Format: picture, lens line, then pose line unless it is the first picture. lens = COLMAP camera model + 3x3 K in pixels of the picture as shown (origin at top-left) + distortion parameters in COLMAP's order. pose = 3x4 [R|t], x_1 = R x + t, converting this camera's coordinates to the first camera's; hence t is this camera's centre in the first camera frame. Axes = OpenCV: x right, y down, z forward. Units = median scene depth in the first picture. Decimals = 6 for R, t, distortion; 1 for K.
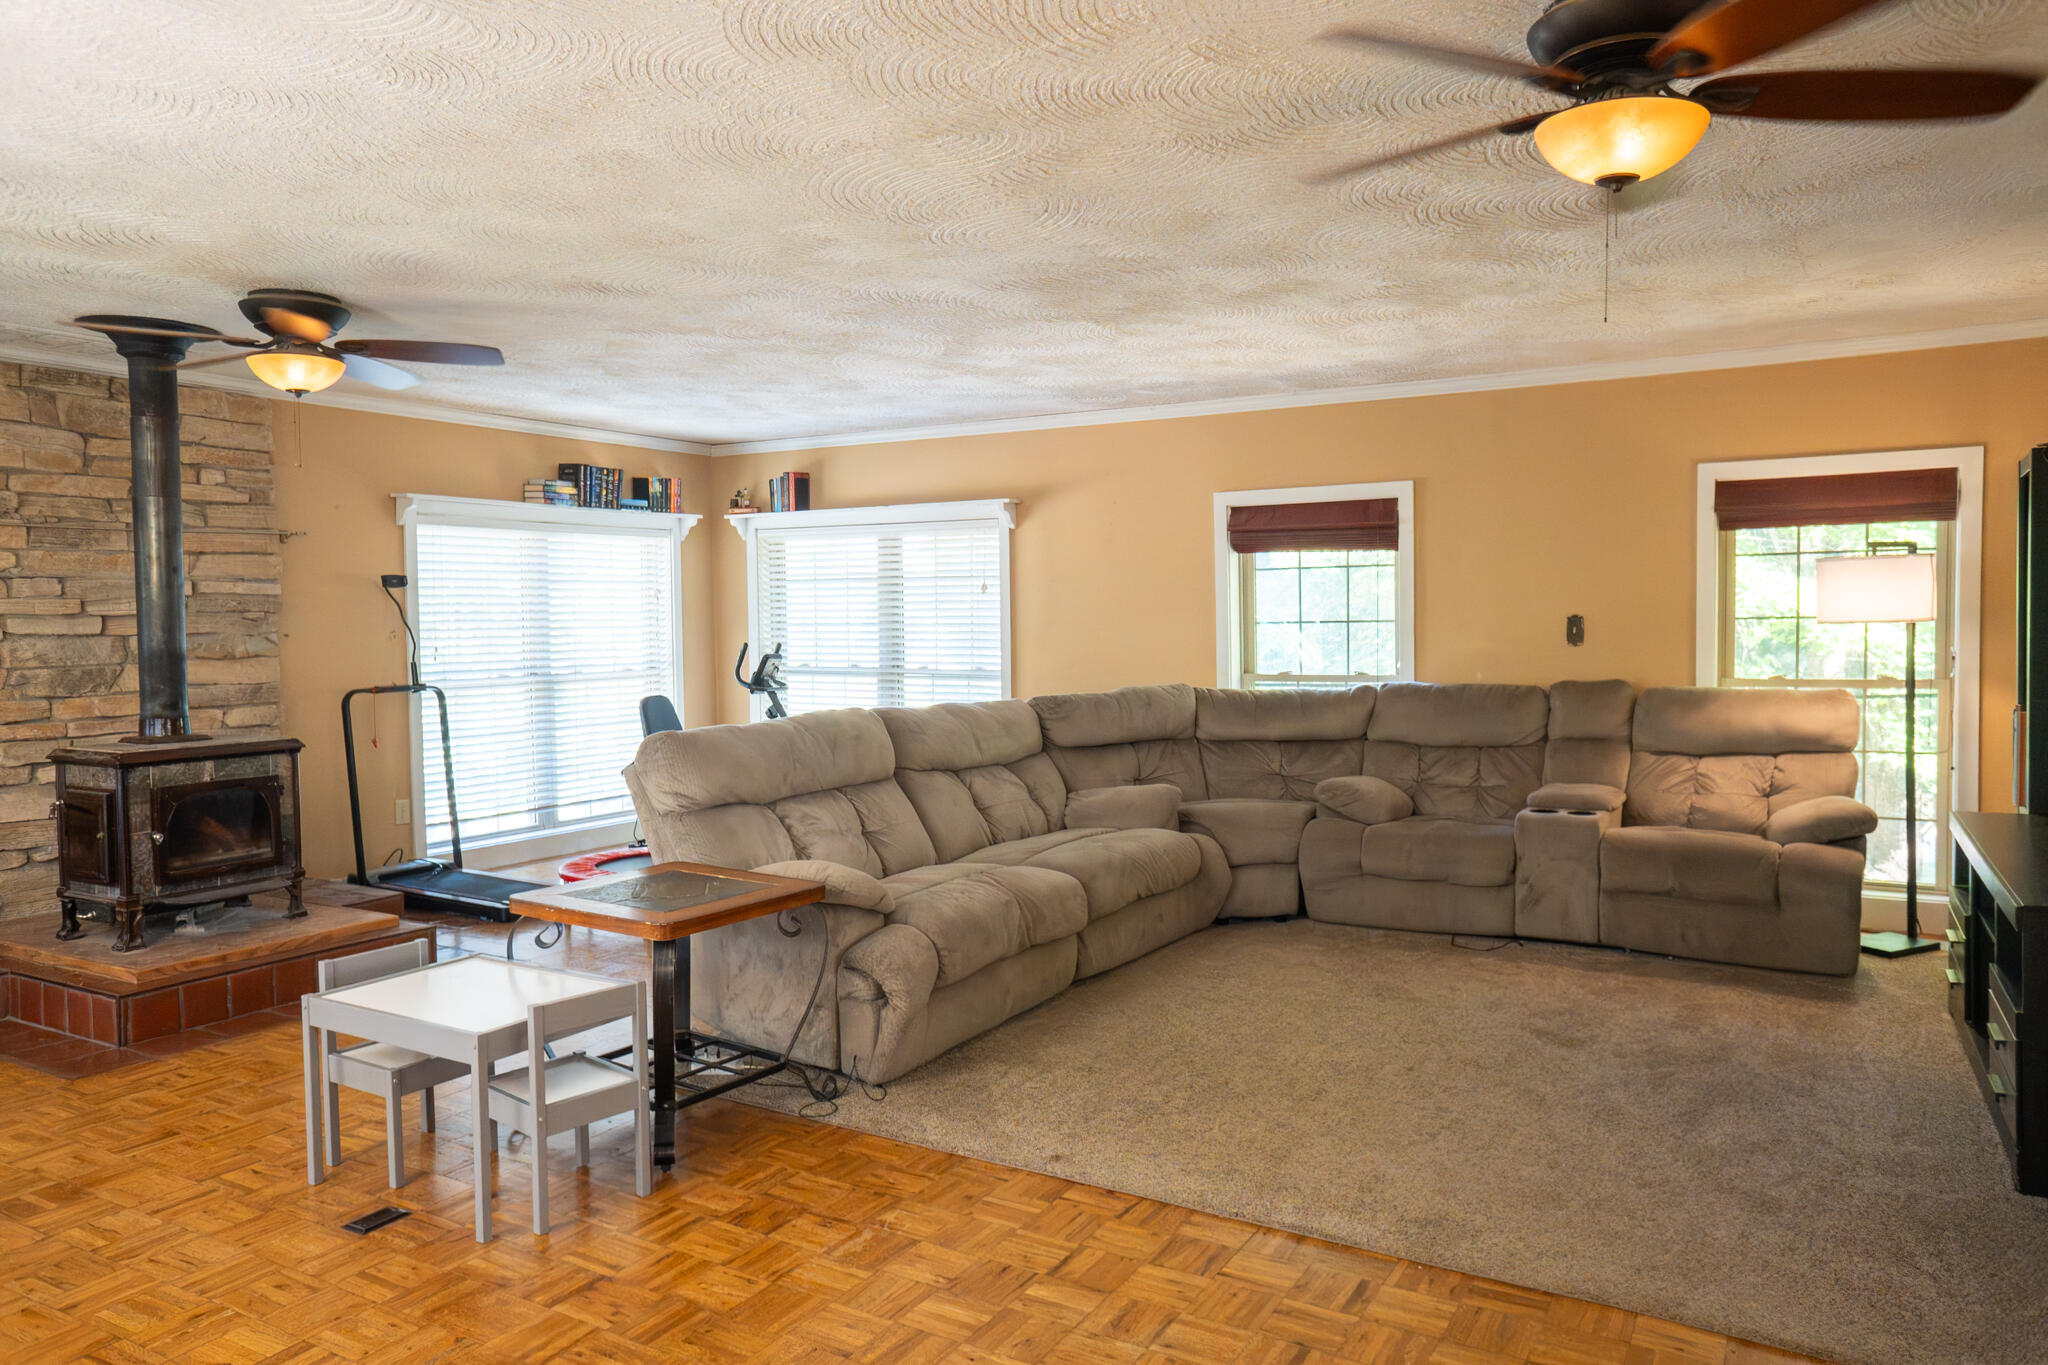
lens RADIAL K [[1380.7, 0, 1023.1], [0, 1380.7, 680.2], [0, 0, 1]] dist [-0.062776, 0.086755]
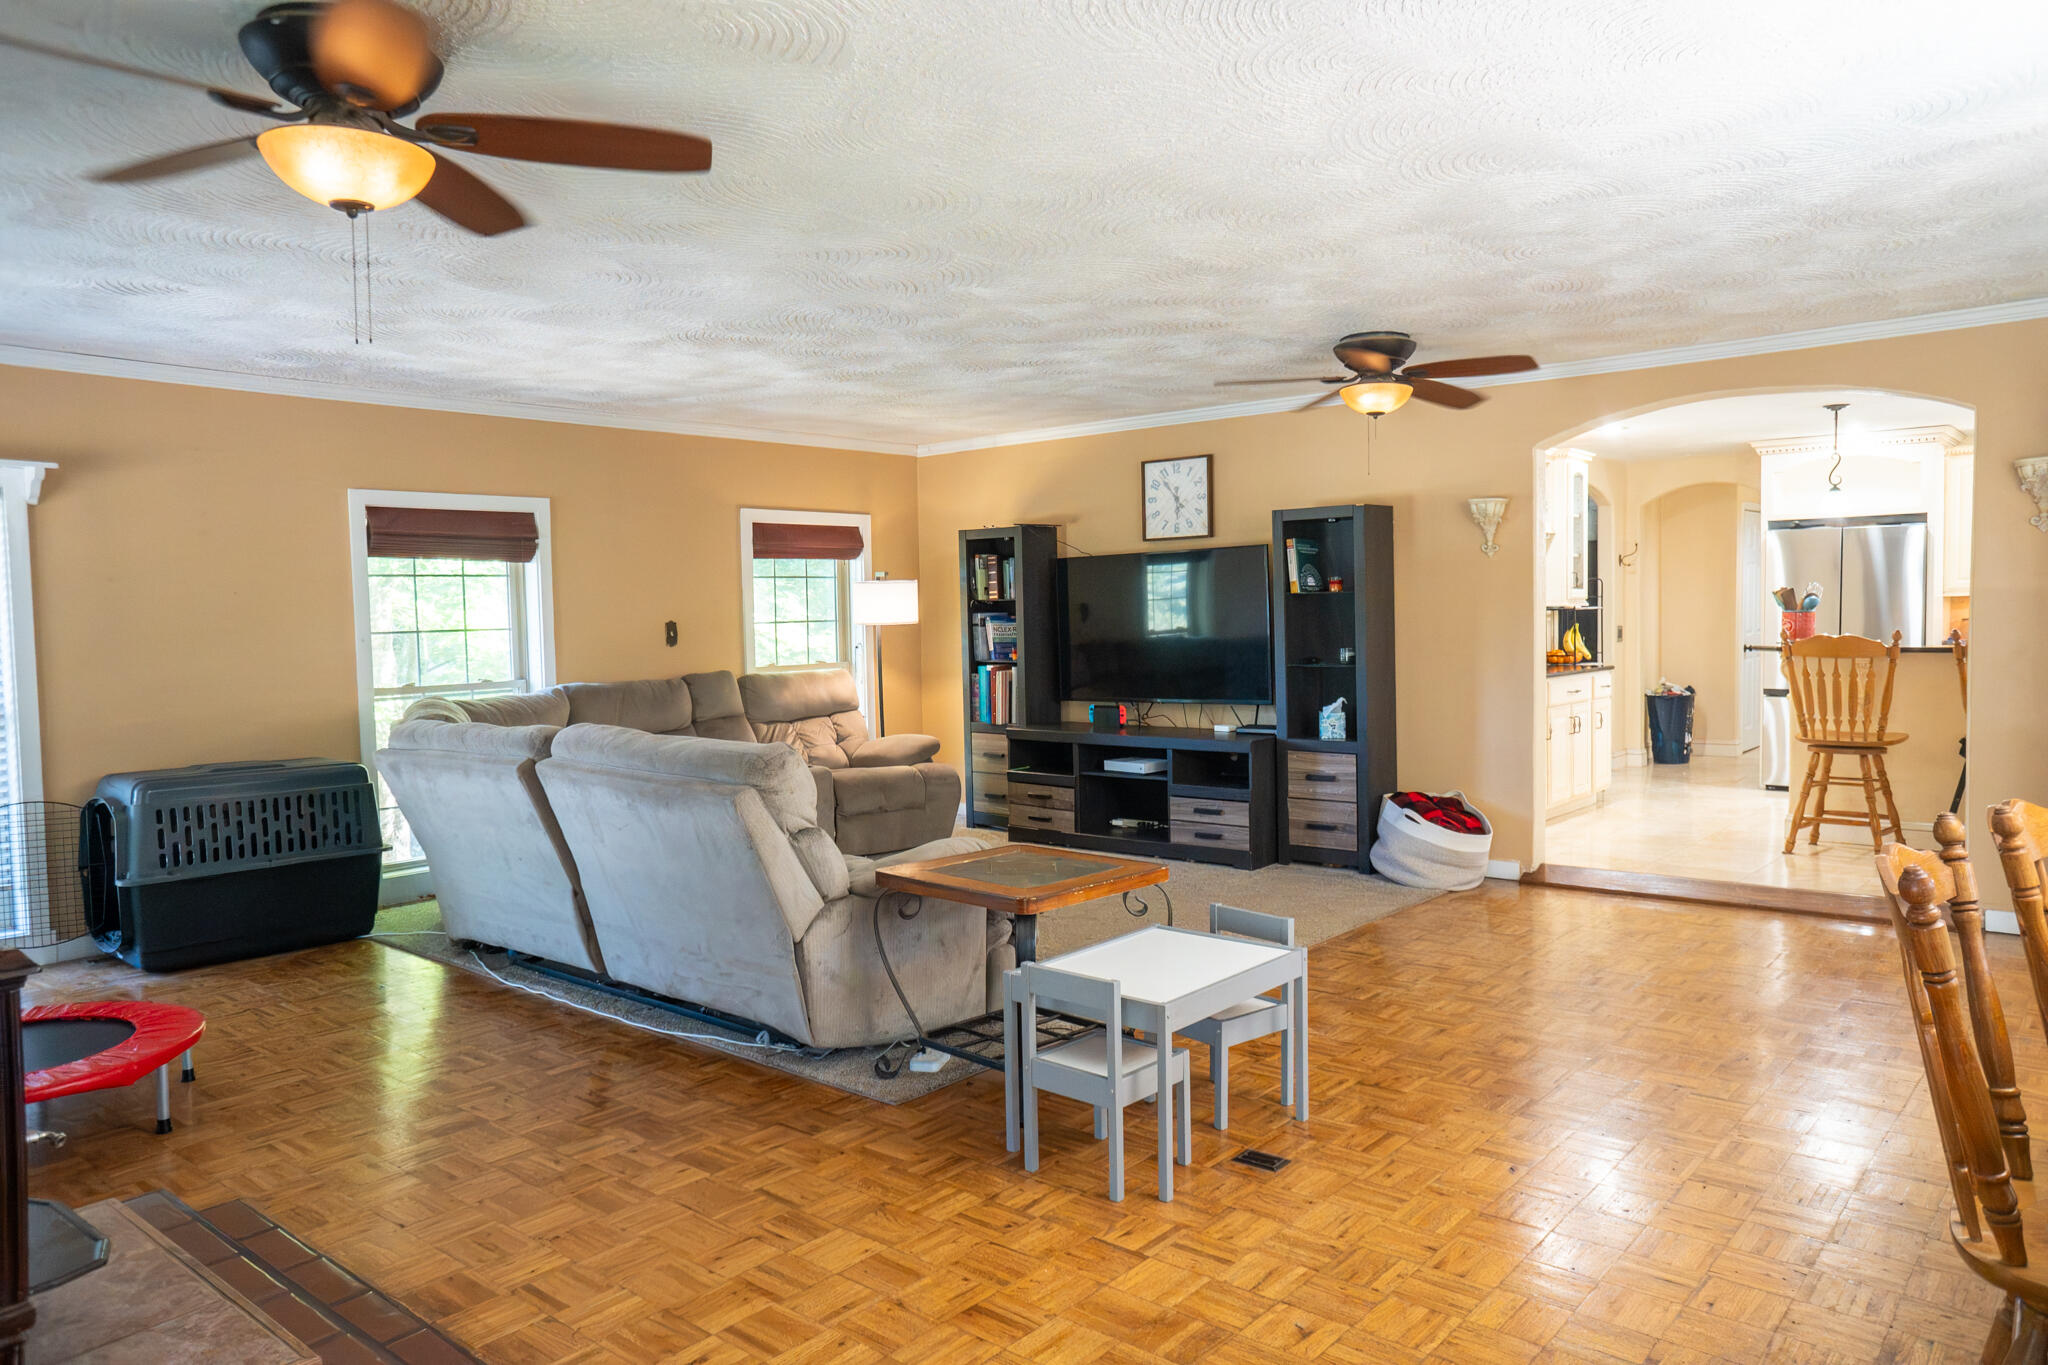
lens RADIAL K [[1380.7, 0, 1025.8], [0, 1380.7, 685.7], [0, 0, 1]] dist [-0.062776, 0.086755]
pose [[0.168991, -0.045427, 0.984570, -0.798620], [0.061191, 0.997494, 0.035520, -0.014965], [-0.983716, 0.054245, 0.171347, 0.501064]]
